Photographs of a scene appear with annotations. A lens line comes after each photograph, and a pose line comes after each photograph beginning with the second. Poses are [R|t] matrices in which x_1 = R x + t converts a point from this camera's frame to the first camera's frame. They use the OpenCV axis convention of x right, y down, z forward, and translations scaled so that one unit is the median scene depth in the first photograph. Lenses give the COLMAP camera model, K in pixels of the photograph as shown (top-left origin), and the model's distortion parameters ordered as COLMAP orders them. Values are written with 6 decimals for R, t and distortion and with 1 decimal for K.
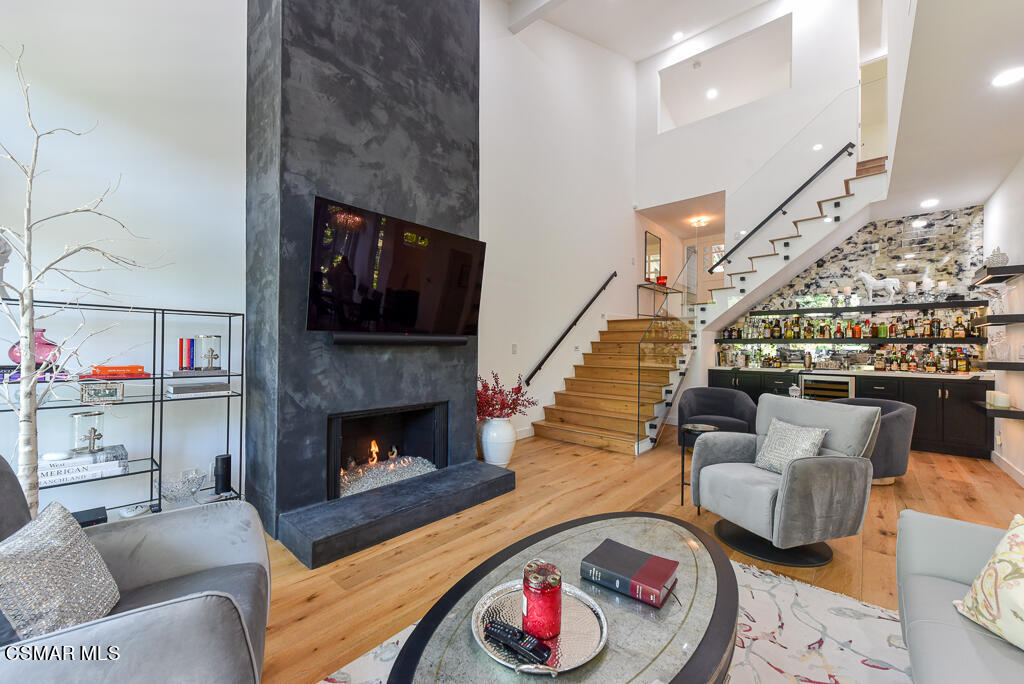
lens RADIAL K [[396.0, 0, 513.6], [0, 396.0, 345.3], [0, 0, 1]] dist [0.003572, -0.000057]
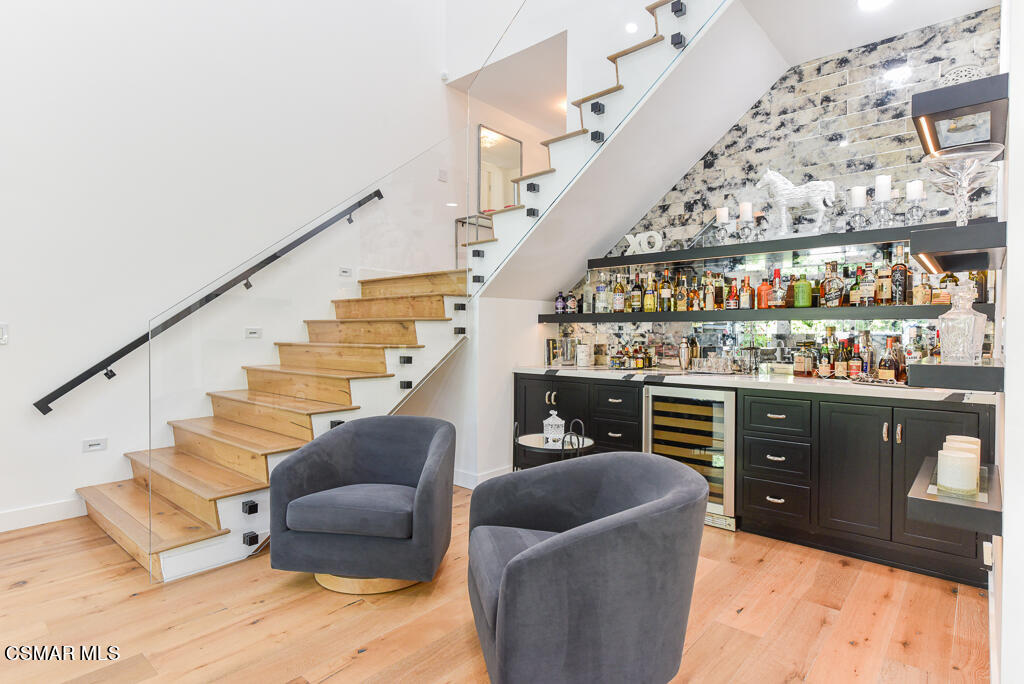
lens RADIAL K [[531.2, 0, 512.0], [0, 531.2, 342.0], [0, 0, 1]] dist [0.003602, 0.000063]
pose [[0.999956, -0.003909, 0.008492, 0.549276], [0.003723, 0.999754, 0.021843, 0.006496], [-0.008575, -0.021810, 0.999725, 0.350985]]
